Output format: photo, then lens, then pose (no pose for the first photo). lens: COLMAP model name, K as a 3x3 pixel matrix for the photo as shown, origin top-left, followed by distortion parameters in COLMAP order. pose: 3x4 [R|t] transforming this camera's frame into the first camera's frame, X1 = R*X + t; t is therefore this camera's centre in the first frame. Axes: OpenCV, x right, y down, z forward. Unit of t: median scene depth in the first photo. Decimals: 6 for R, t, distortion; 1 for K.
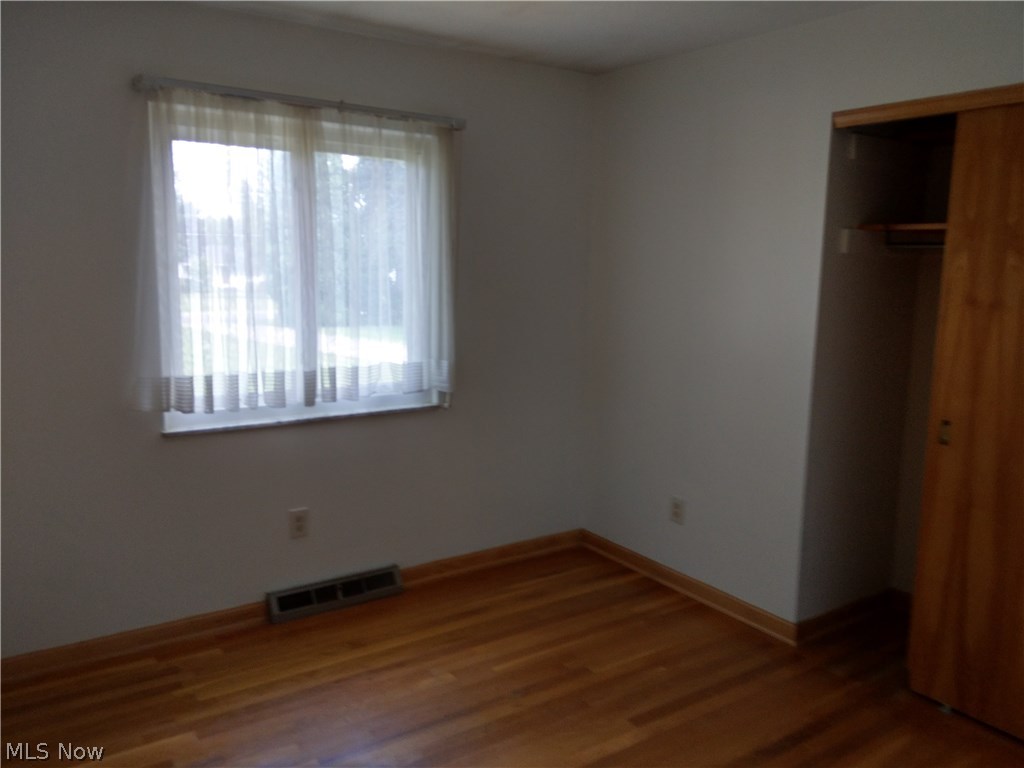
lens RADIAL K [[801.1, 0, 512.0], [0, 801.1, 384.0], [0, 0, 1]] dist [0.007940, -0.000349]
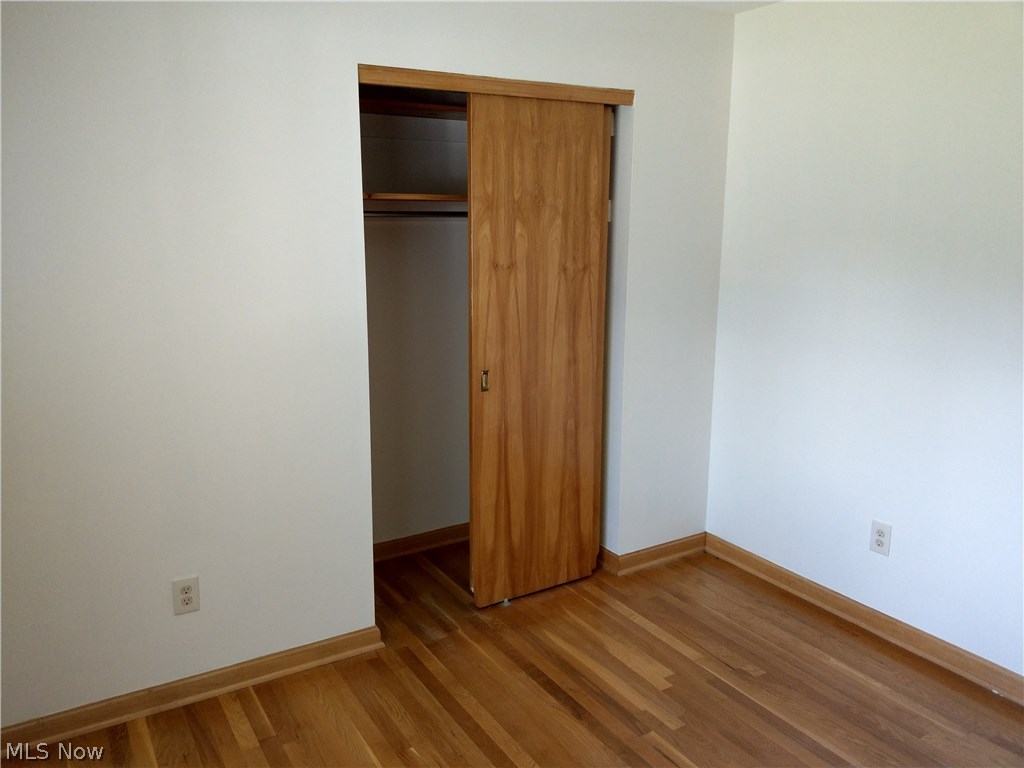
lens RADIAL K [[780.0, 0, 512.0], [0, 780.0, 384.0], [0, 0, 1]] dist [0.005148, -0.005218]
pose [[0.078156, -0.237972, 0.968122, -0.513869], [0.151064, 0.962707, 0.224445, -0.174202], [-0.985429, 0.128707, 0.111190, 0.814474]]
